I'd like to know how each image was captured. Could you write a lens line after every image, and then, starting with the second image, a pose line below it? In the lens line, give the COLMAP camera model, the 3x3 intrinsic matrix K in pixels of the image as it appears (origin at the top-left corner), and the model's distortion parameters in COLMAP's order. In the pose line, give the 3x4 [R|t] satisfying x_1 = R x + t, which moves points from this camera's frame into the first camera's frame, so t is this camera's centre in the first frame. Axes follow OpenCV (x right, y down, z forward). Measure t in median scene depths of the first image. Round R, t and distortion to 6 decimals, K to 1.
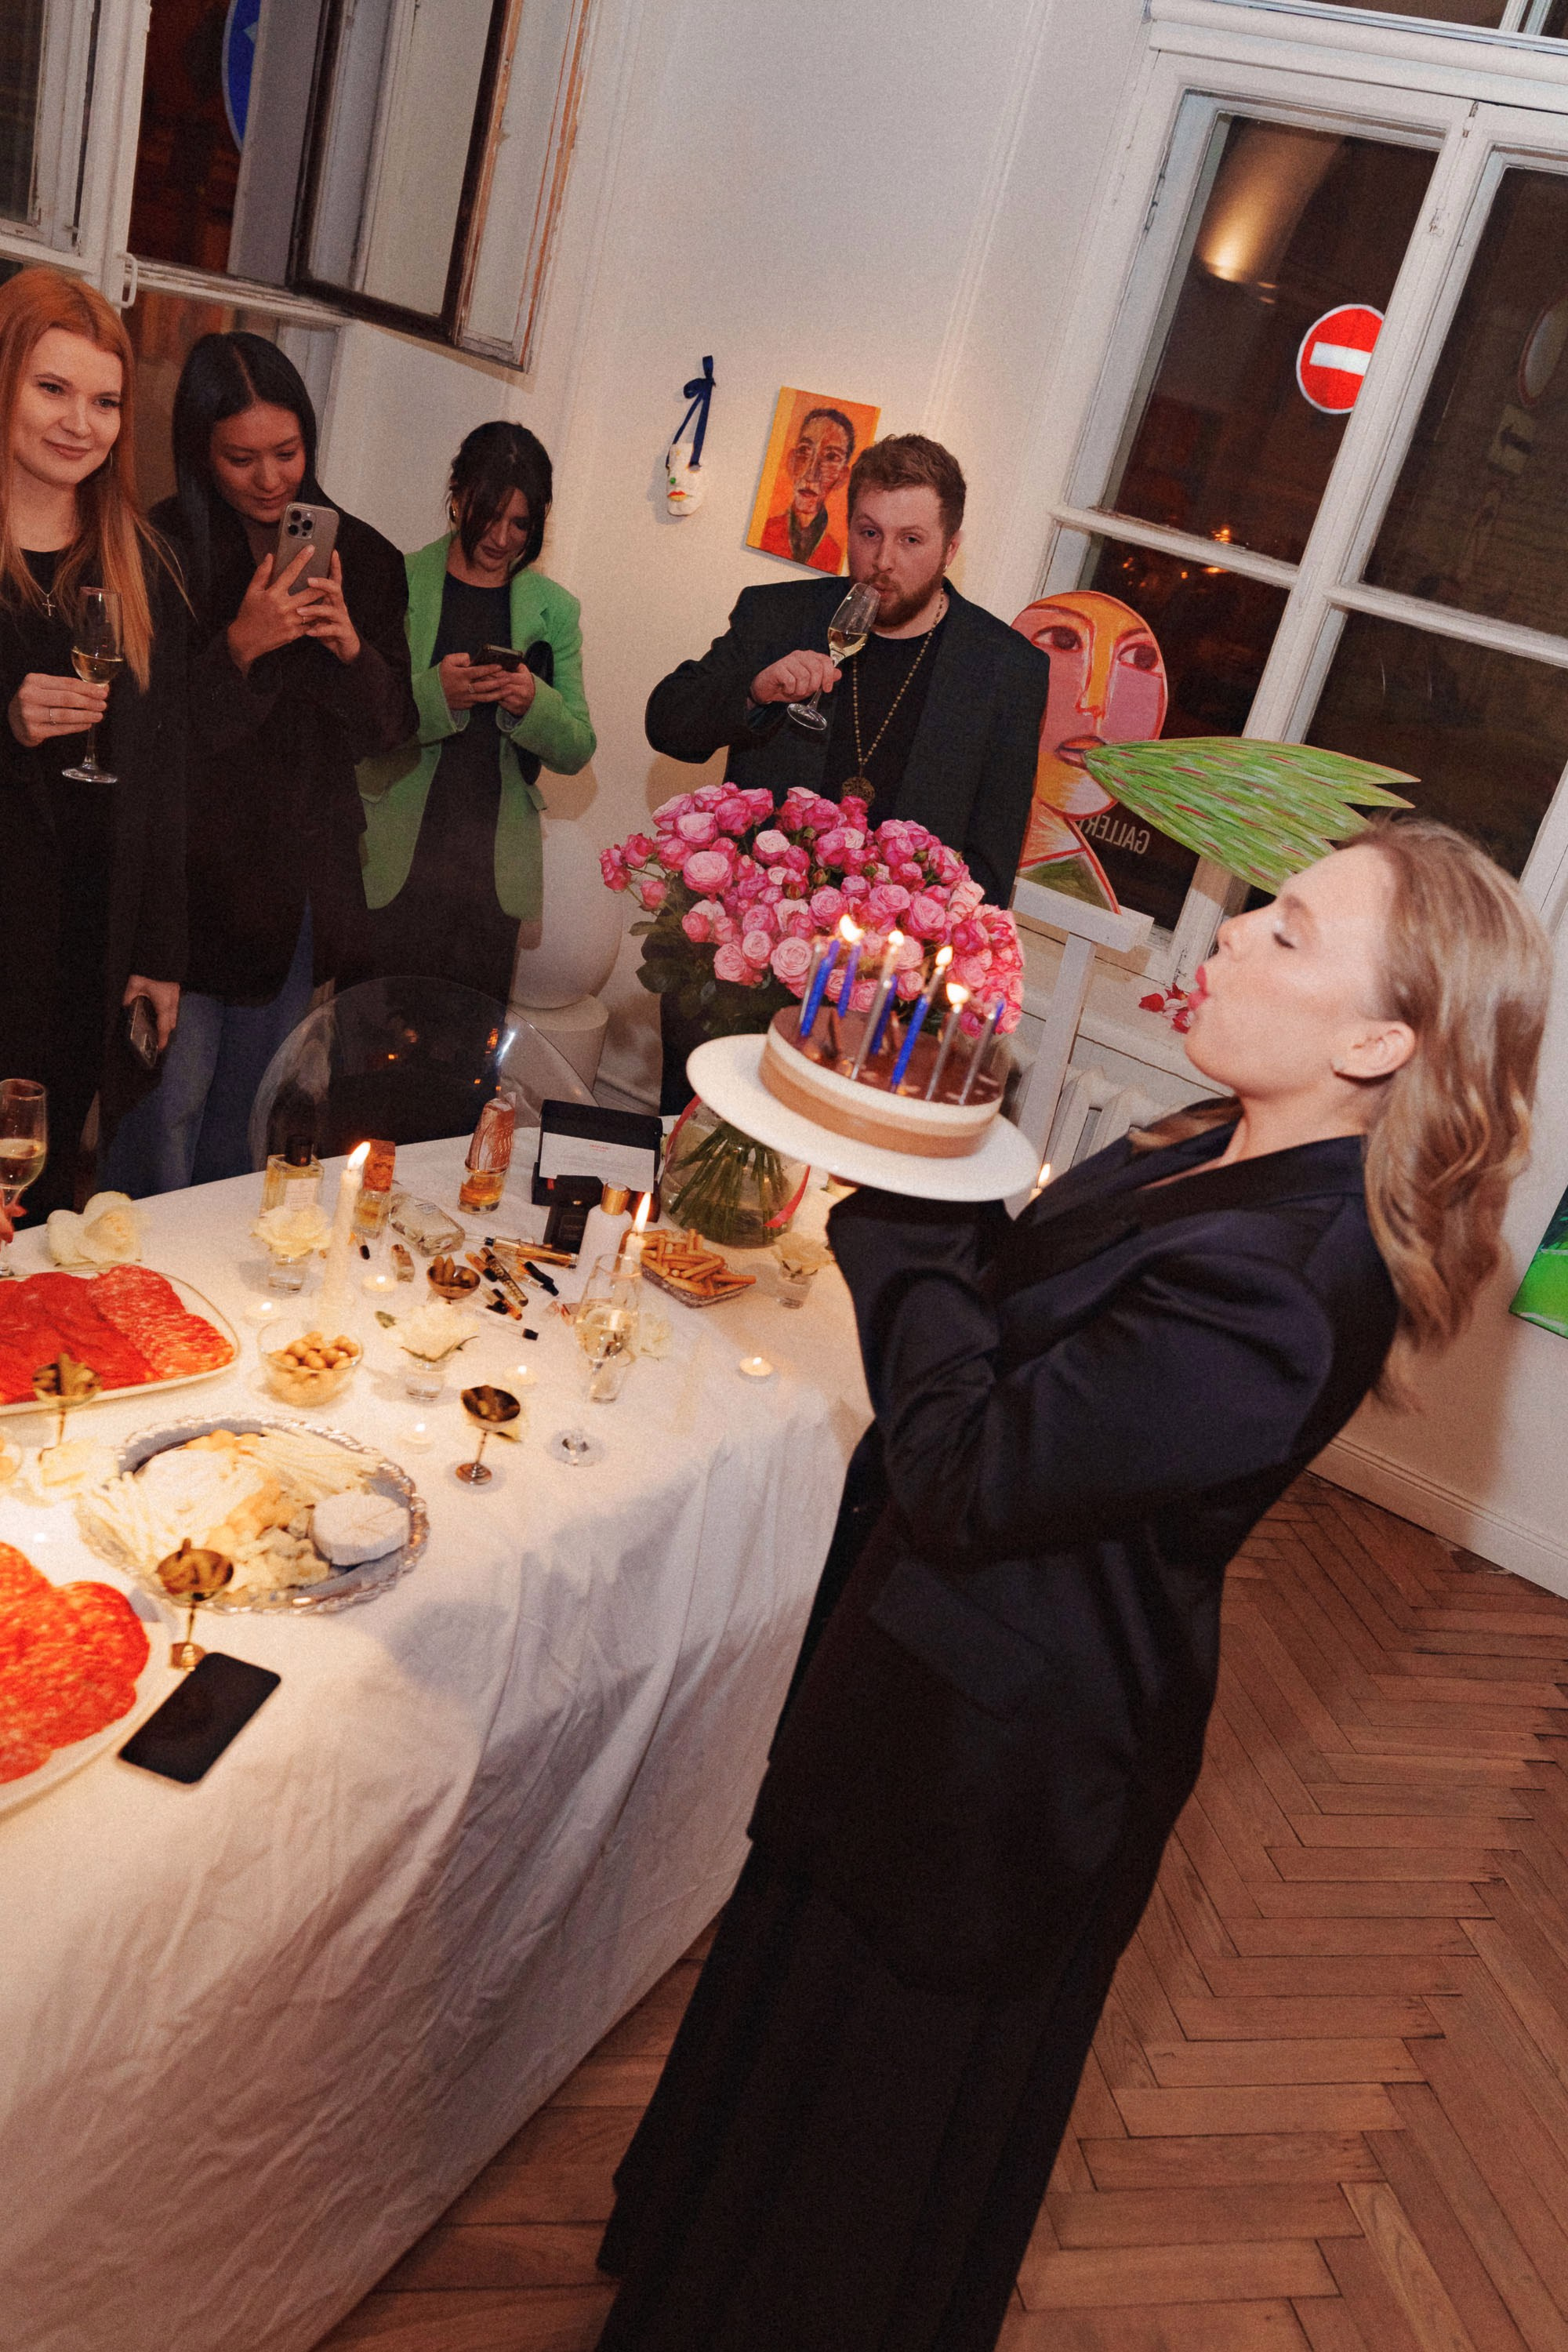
lens RADIAL K [[1868.9, 0, 787.6], [0, 1868.9, 1178.6], [0, 0, 1]] dist [0.001551, 0.000836]
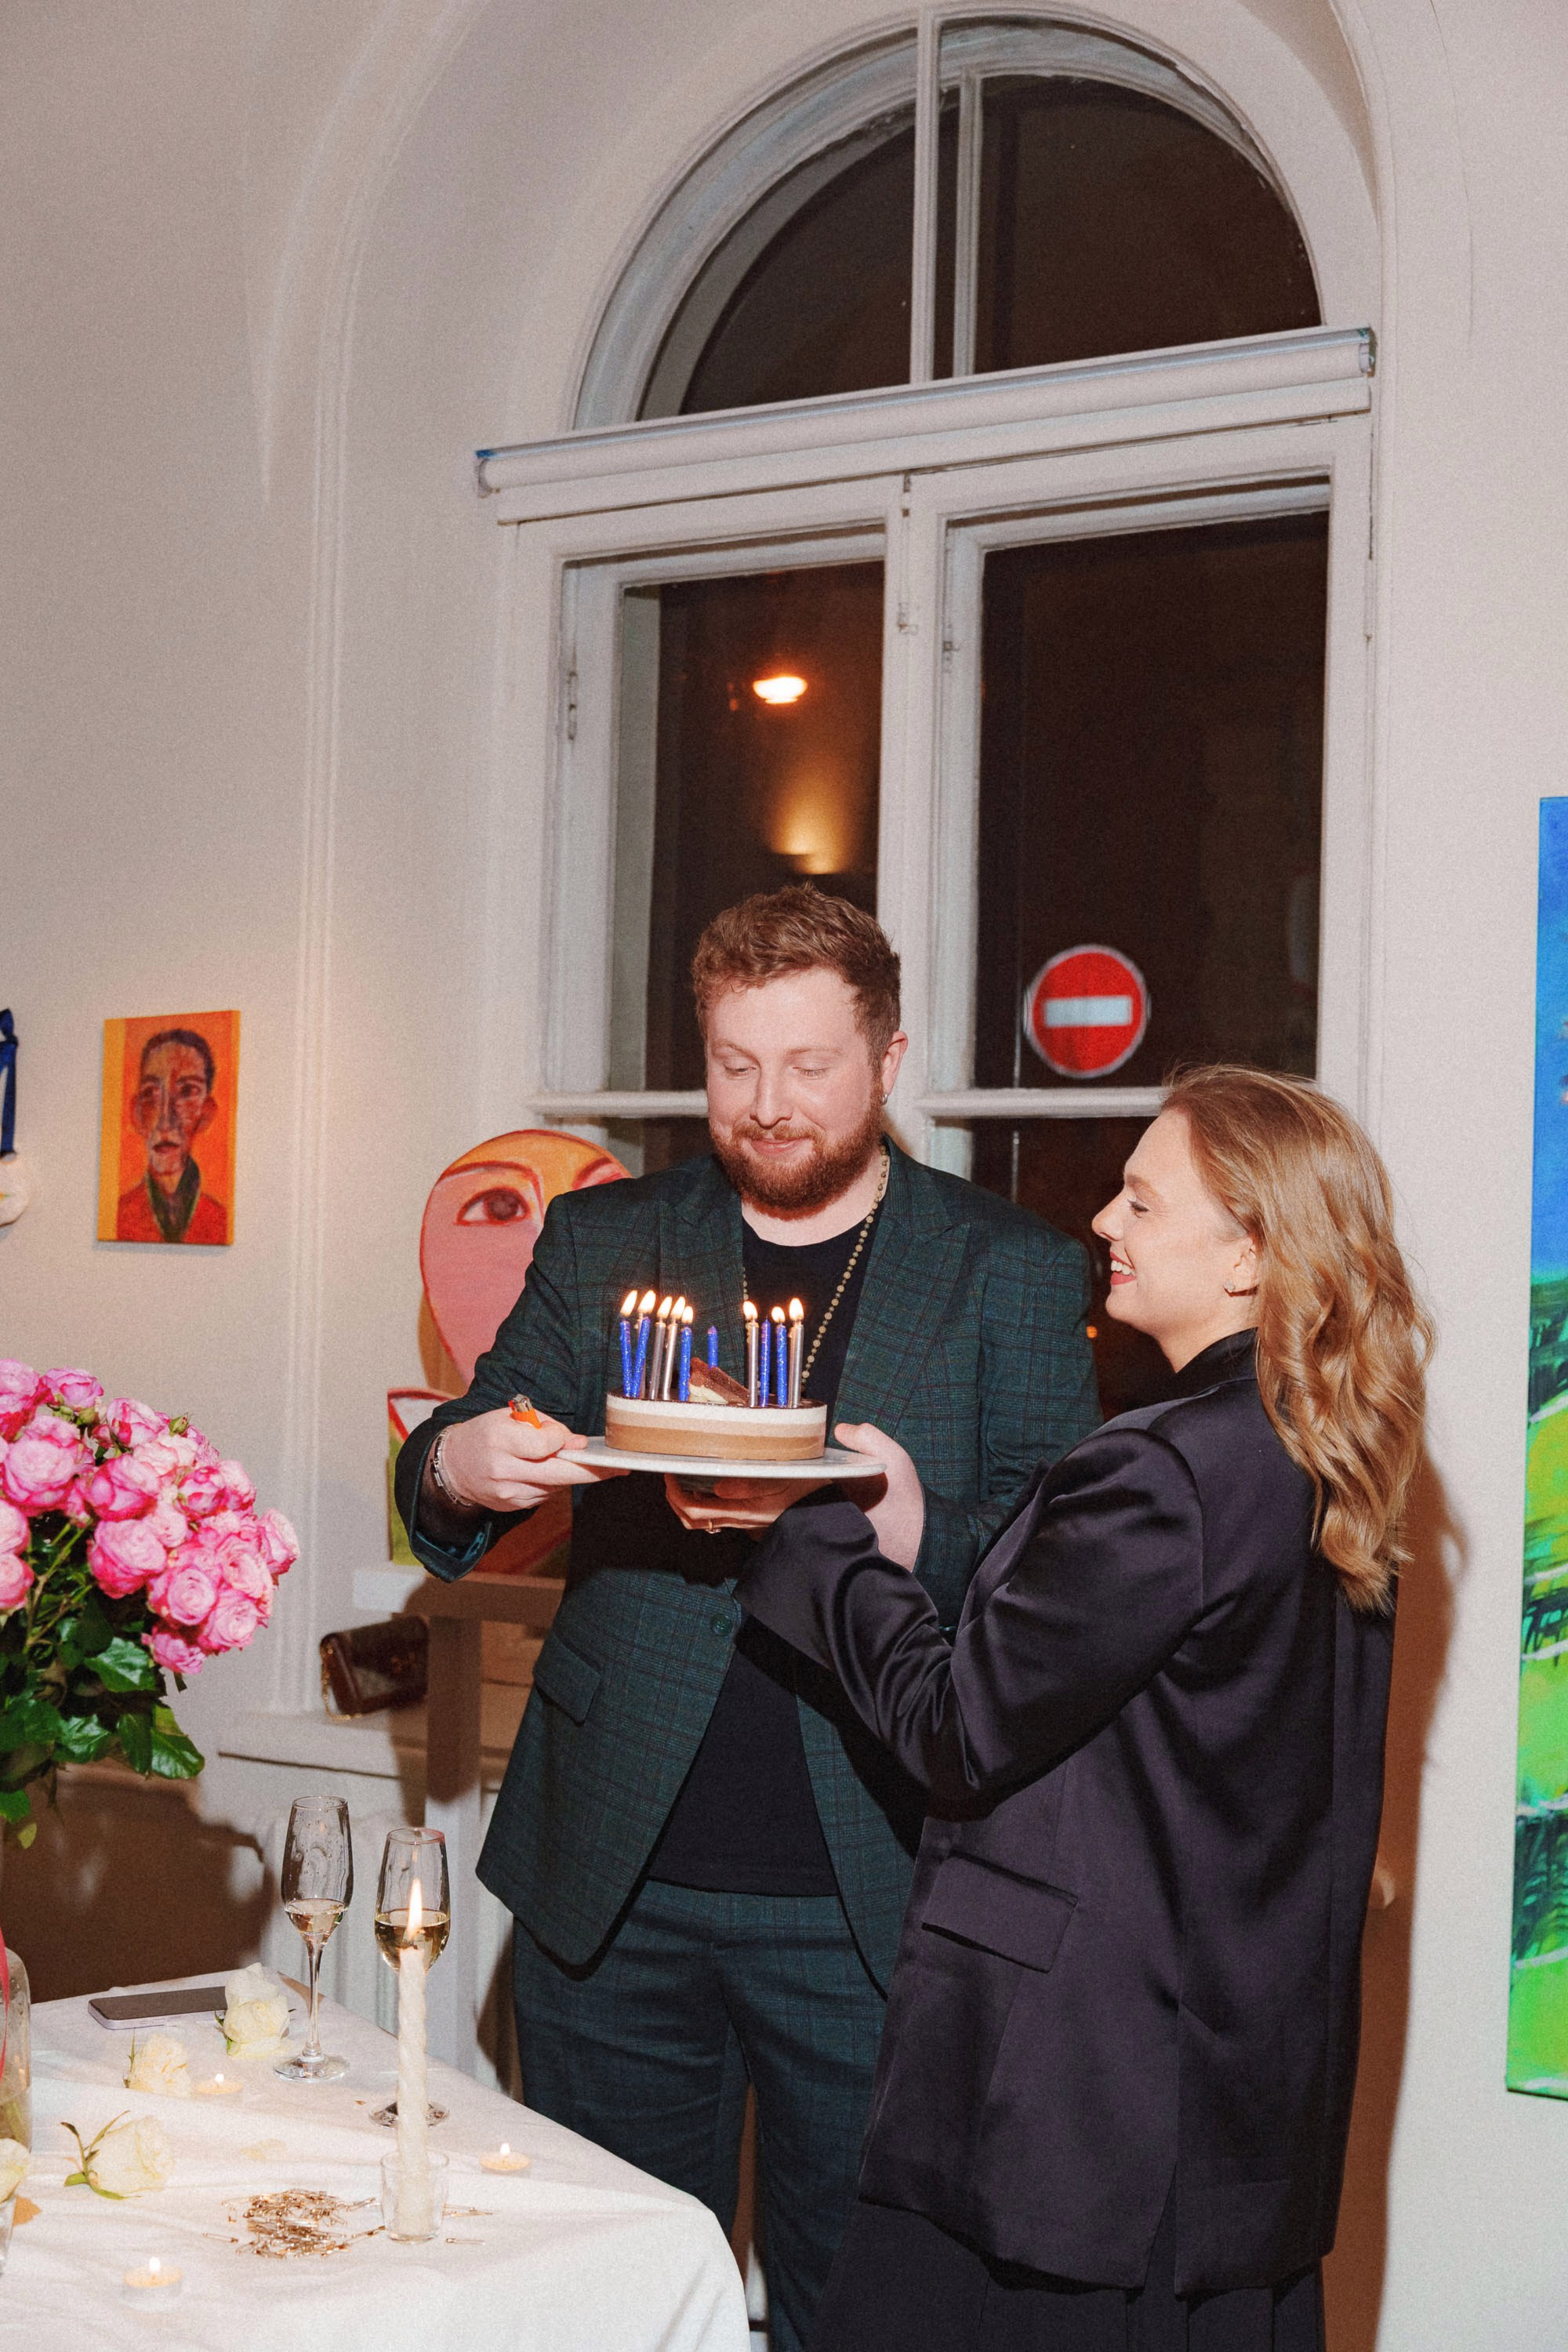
lens RADIAL K [[2636.1, 0, 779.0], [0, 2636.1, 1167.8], [0, 0, 1]] dist [0.014520, 0.000000]
pose [[0.970632, -0.213419, 0.111019, 0.207593], [0.240266, 0.883117, -0.402959, 0.145610], [-0.012044, 0.417799, 0.908460, 0.209230]]
